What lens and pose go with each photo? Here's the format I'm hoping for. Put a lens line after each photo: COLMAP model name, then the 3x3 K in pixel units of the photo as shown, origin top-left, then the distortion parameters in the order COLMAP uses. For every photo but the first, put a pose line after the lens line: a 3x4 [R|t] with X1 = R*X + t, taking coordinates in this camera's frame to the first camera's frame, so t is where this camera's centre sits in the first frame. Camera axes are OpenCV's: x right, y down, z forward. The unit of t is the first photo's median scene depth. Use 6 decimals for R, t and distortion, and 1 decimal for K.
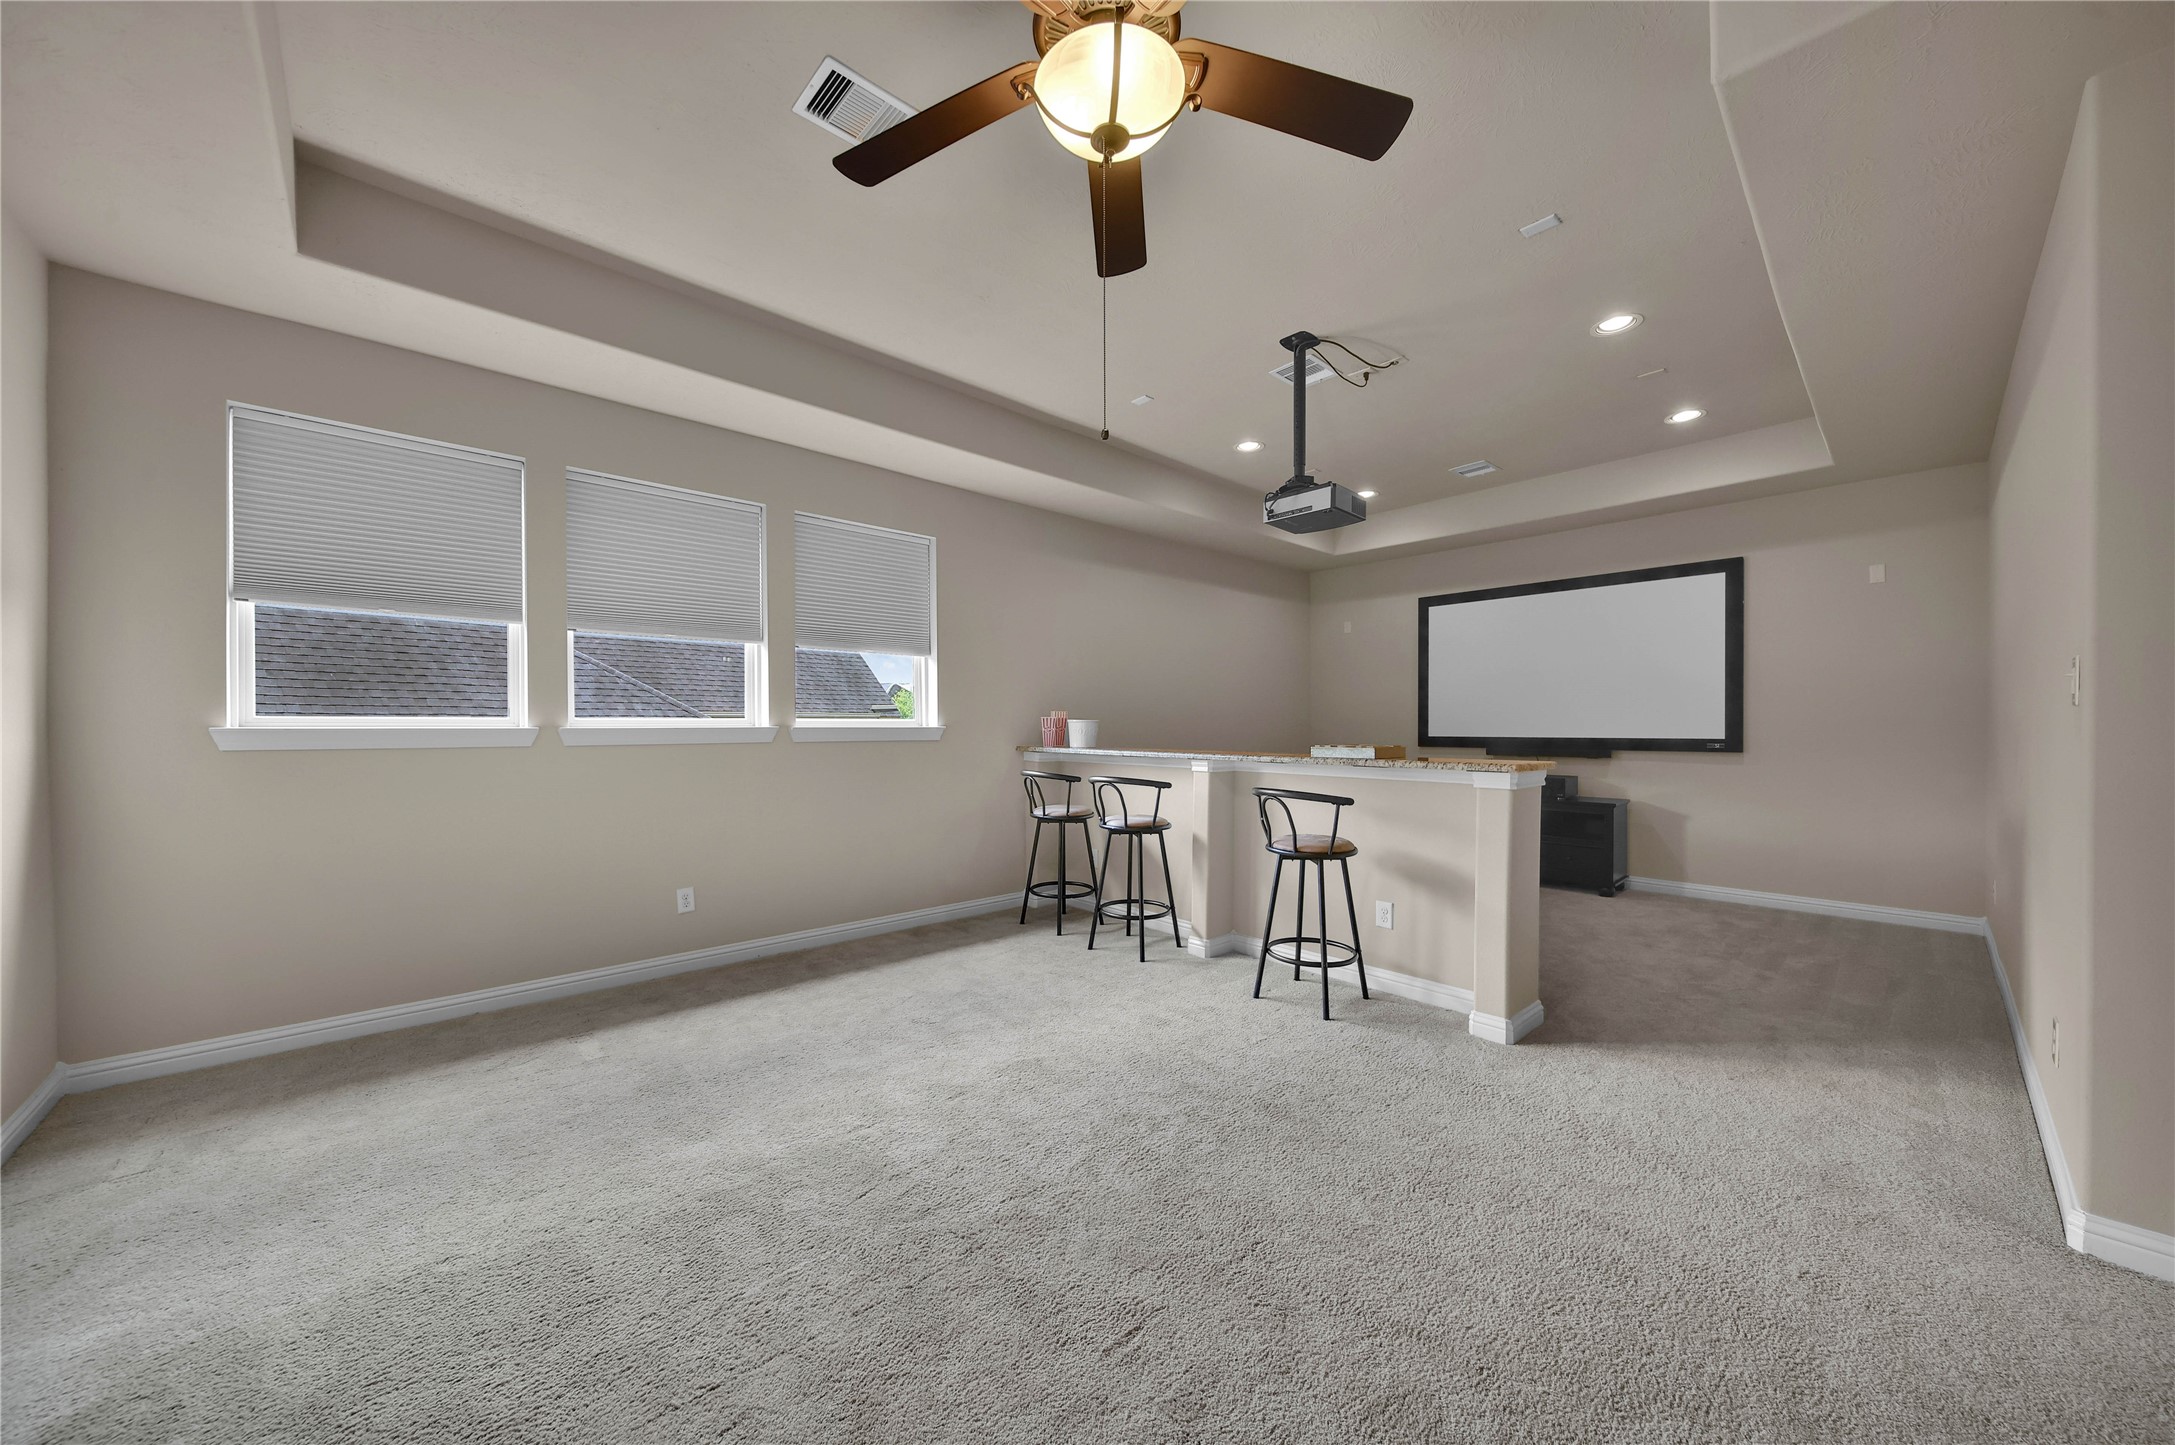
lens RADIAL K [[764.2, 0, 1090.6], [0, 764.2, 732.9], [0, 0, 1]] dist [-0.001003, -0.000041]
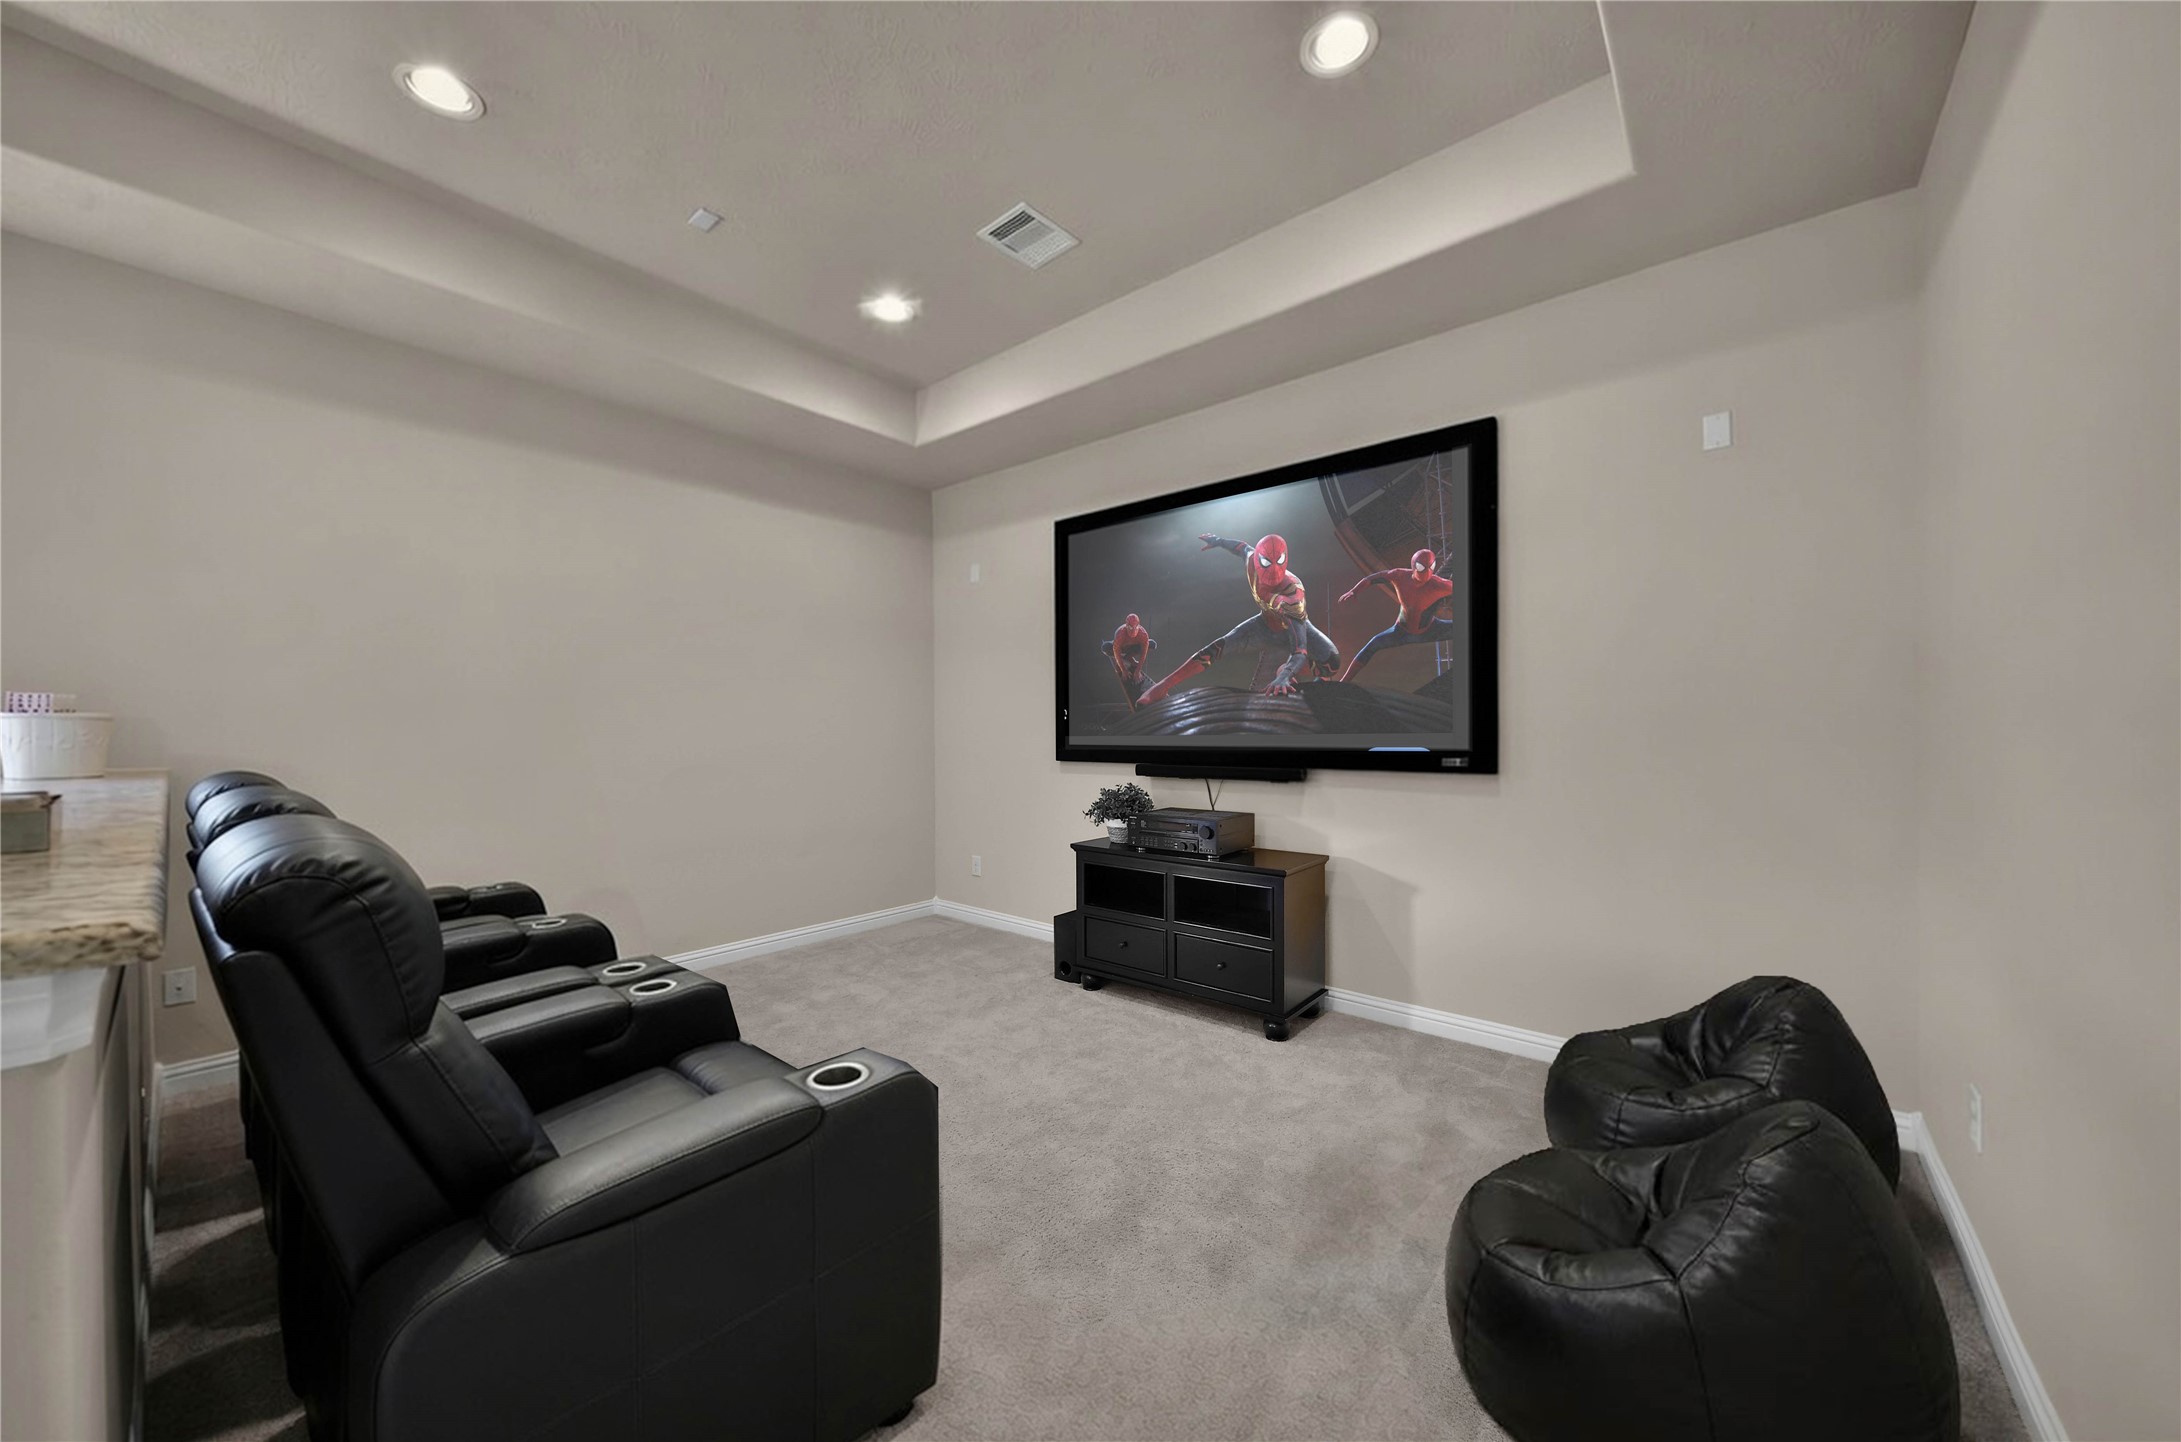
lens RADIAL K [[796.6, 0, 1088.8], [0, 796.6, 745.4], [0, 0, 1]] dist [0.009476, 0.000081]
pose [[0.991799, -0.001022, 0.127805, 0.485369], [0.000109, 0.999974, 0.007148, 0.000781], [-0.127809, -0.007075, 0.991774, 0.462645]]
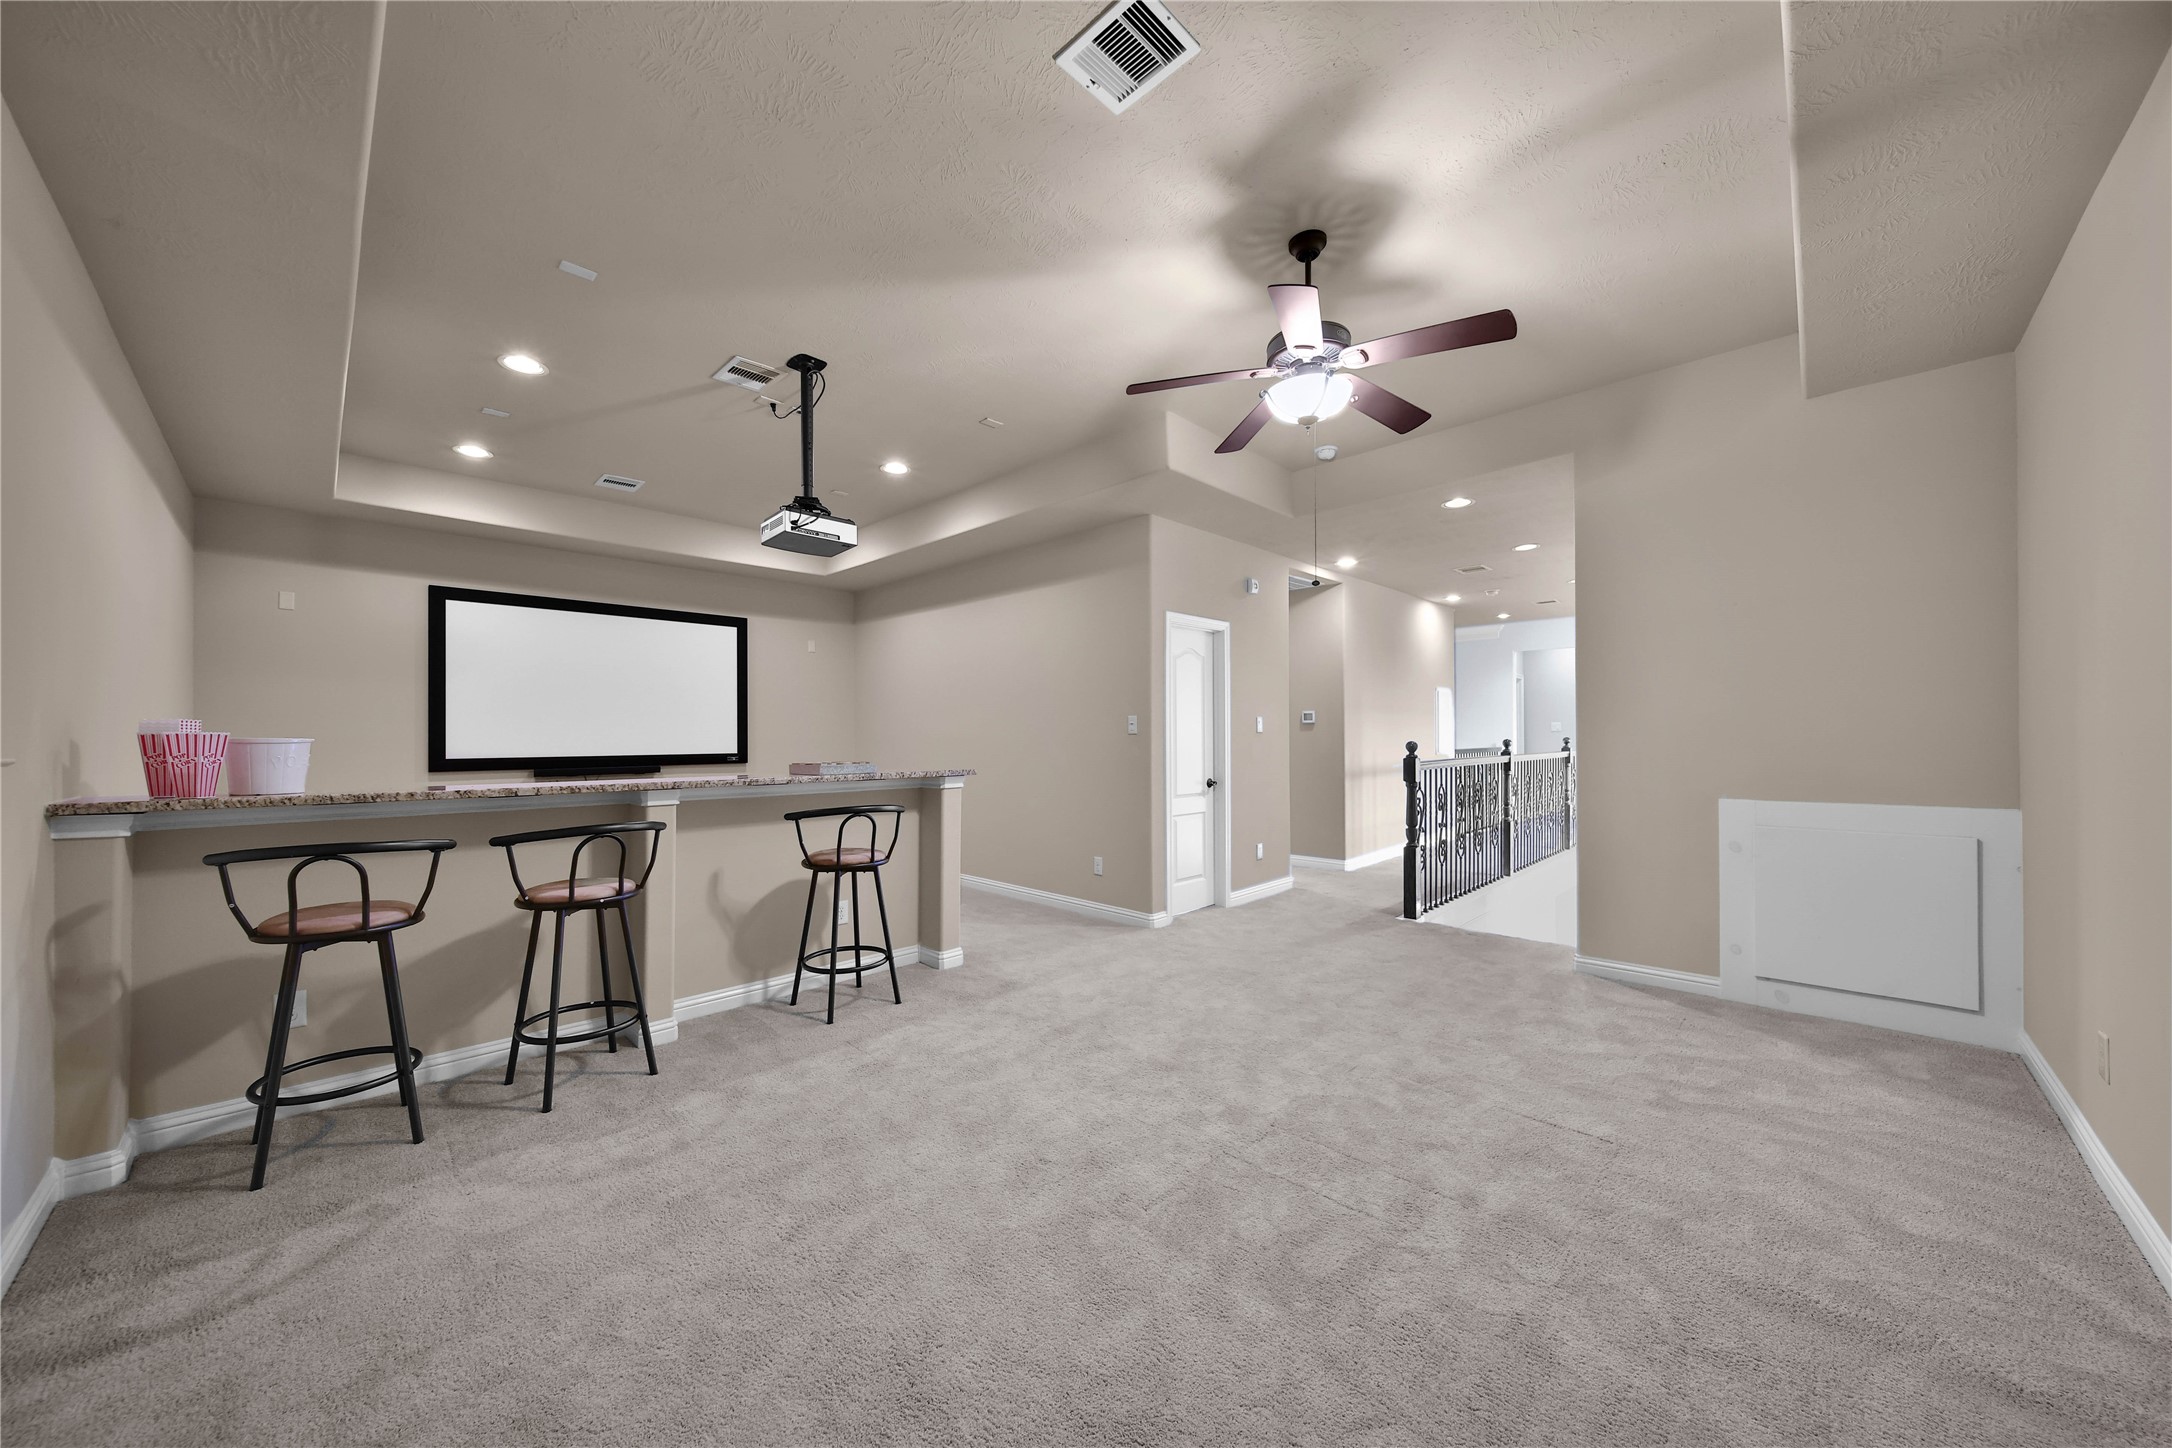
lens RADIAL K [[757.7, 0, 1079.9], [0, 757.7, 733.3], [0, 0, 1]] dist [-0.026898, -0.000023]
pose [[-0.056224, 0.008154, 0.998385, -0.505816], [0.013892, 0.999876, -0.007384, -0.008545], [-0.998322, 0.013454, -0.056330, 0.482102]]
